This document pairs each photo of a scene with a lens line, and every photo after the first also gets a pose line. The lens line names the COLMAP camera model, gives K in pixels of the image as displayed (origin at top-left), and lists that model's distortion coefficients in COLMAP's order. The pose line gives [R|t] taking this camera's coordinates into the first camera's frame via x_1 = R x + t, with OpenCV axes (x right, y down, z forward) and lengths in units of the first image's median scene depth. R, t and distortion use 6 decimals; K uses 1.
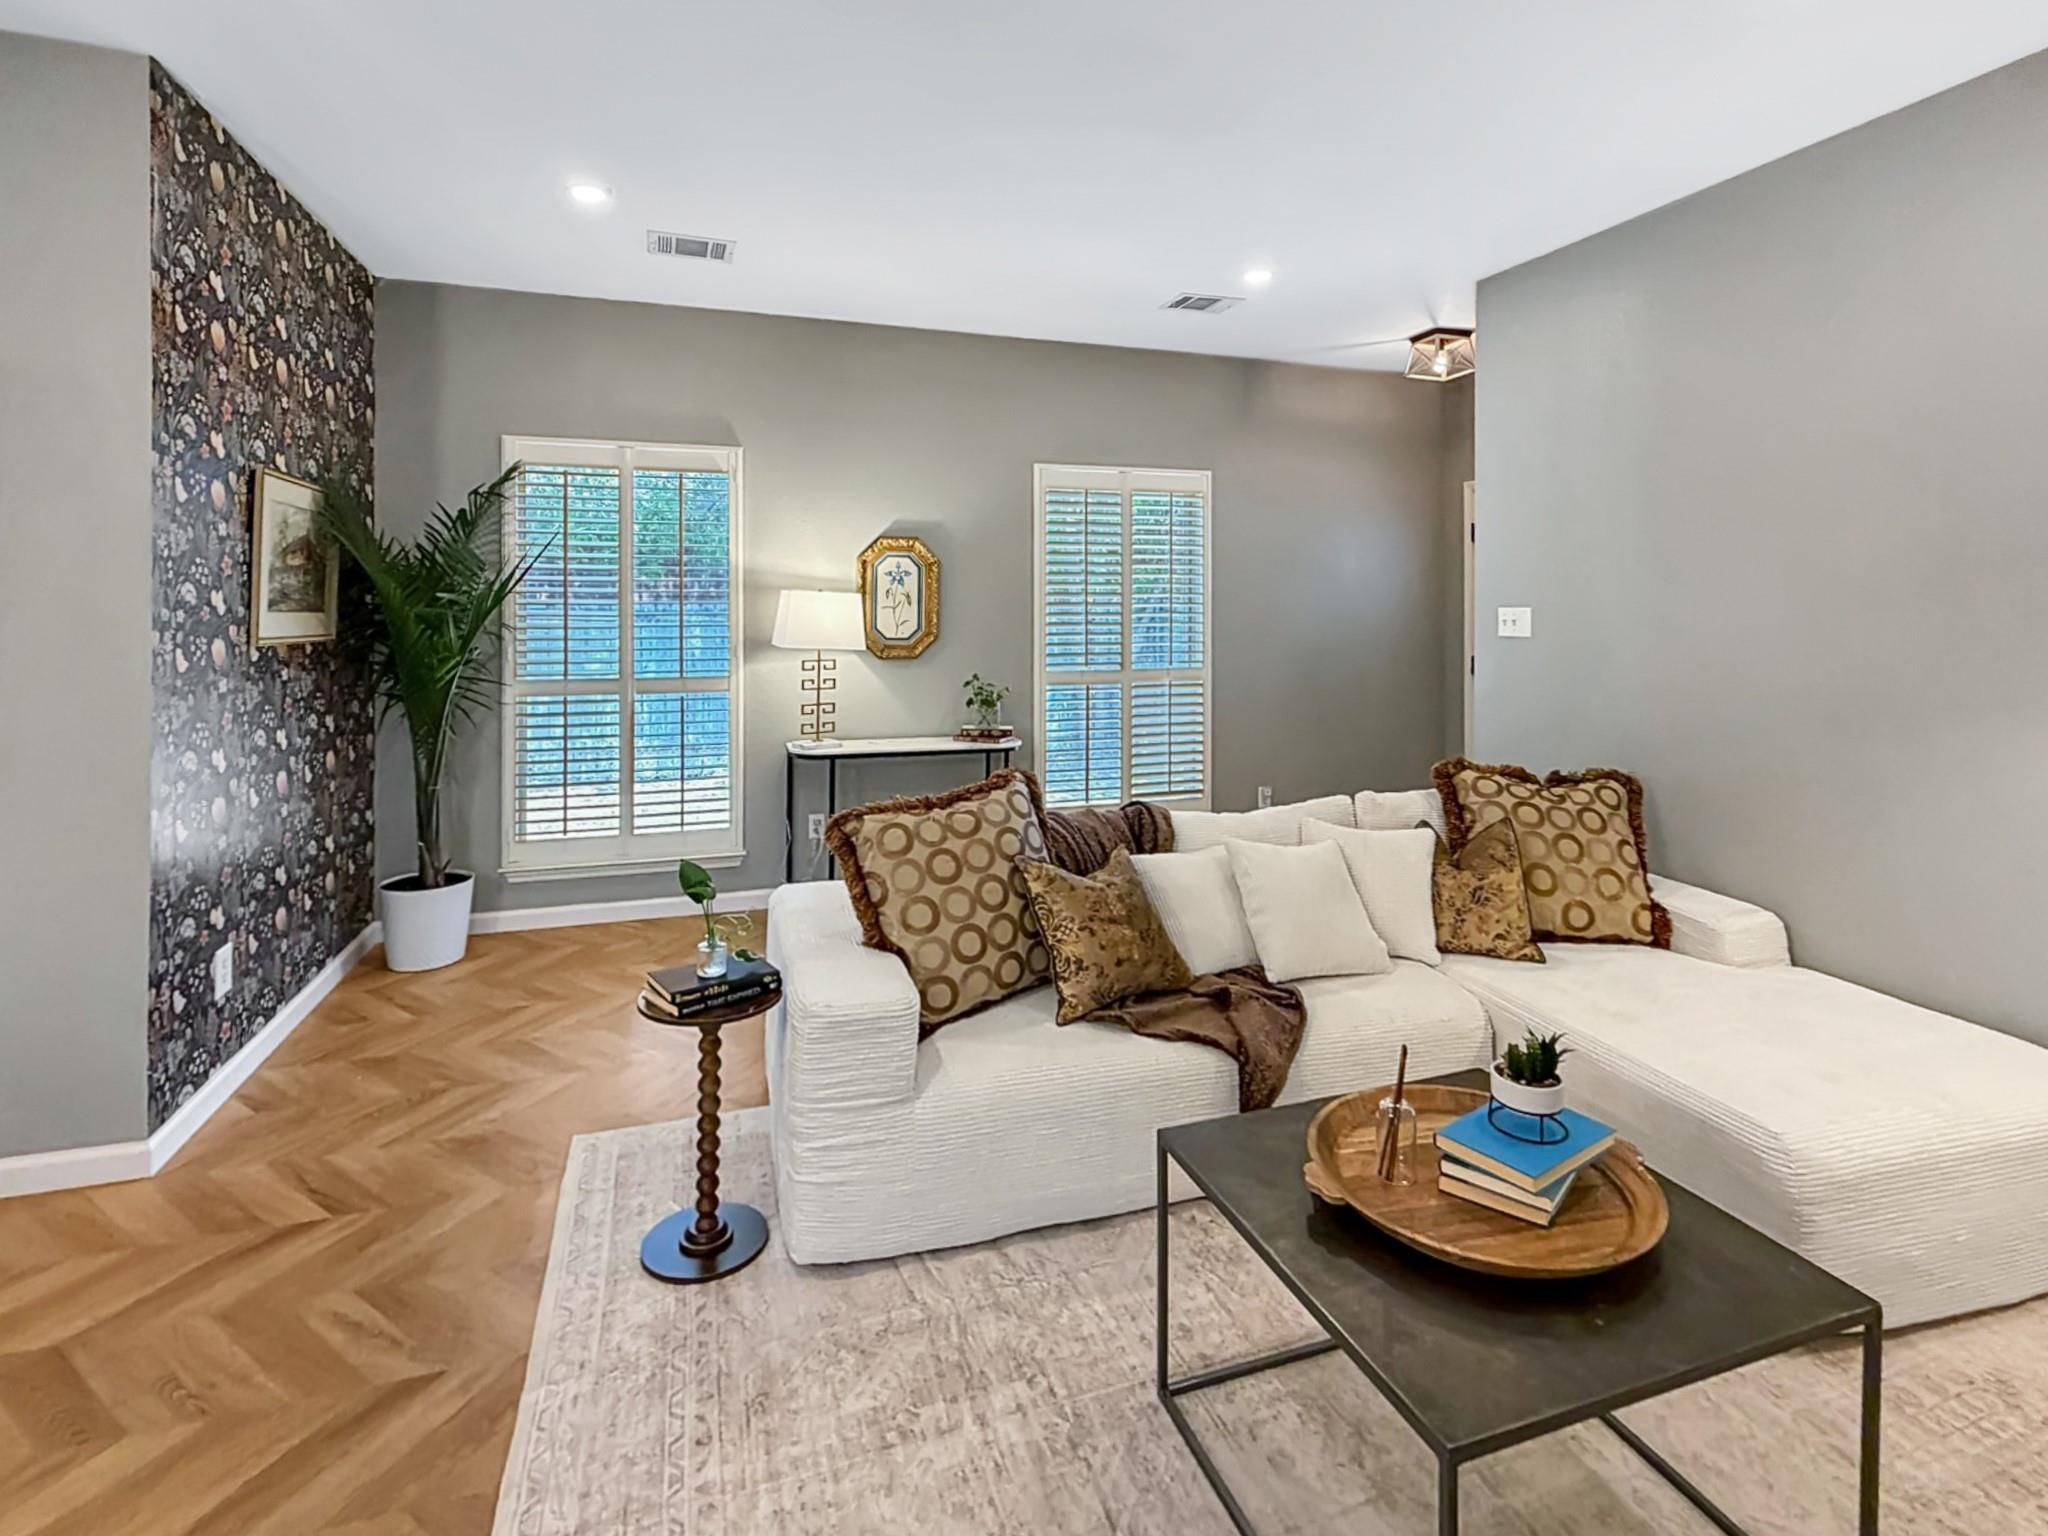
lens RADIAL K [[977.7, 0, 1025.4], [0, 977.7, 607.1], [0, 0, 1]] dist [-0.000965, 0.000258]
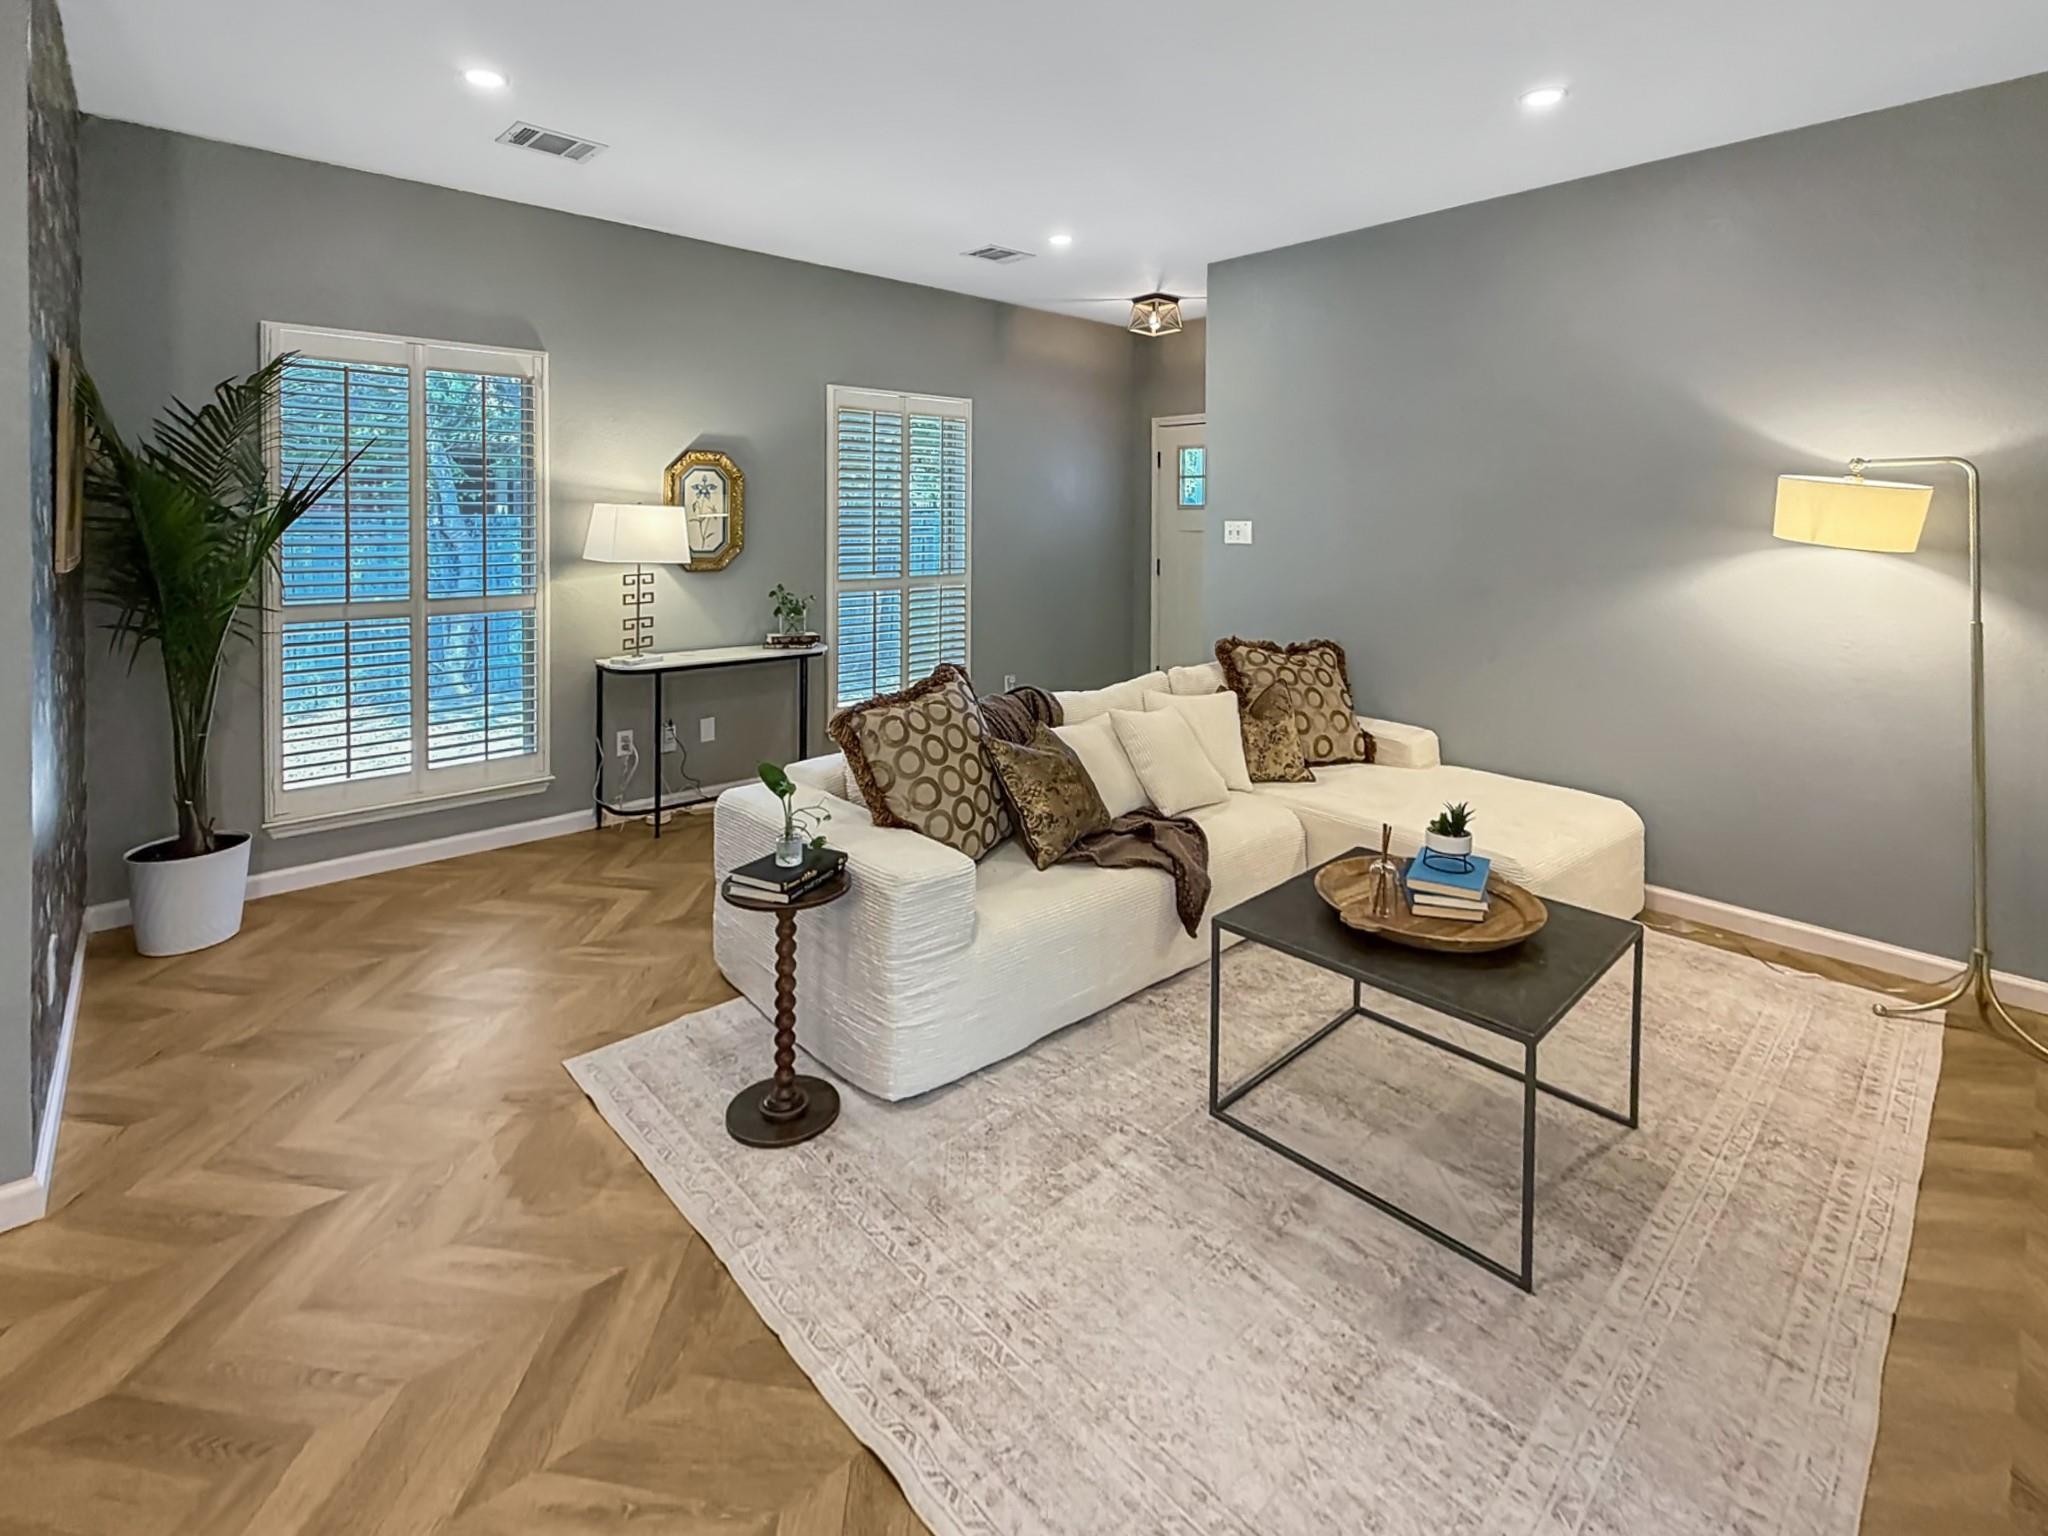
lens RADIAL K [[954.6, 0, 992.6], [0, 954.6, 533.3], [0, 0, 1]] dist [0.001542, -0.000257]
pose [[0.916047, -0.005759, 0.401030, -0.367299], [-0.001333, 0.999848, 0.017403, -0.005838], [-0.401069, -0.016477, 0.915900, -0.035247]]
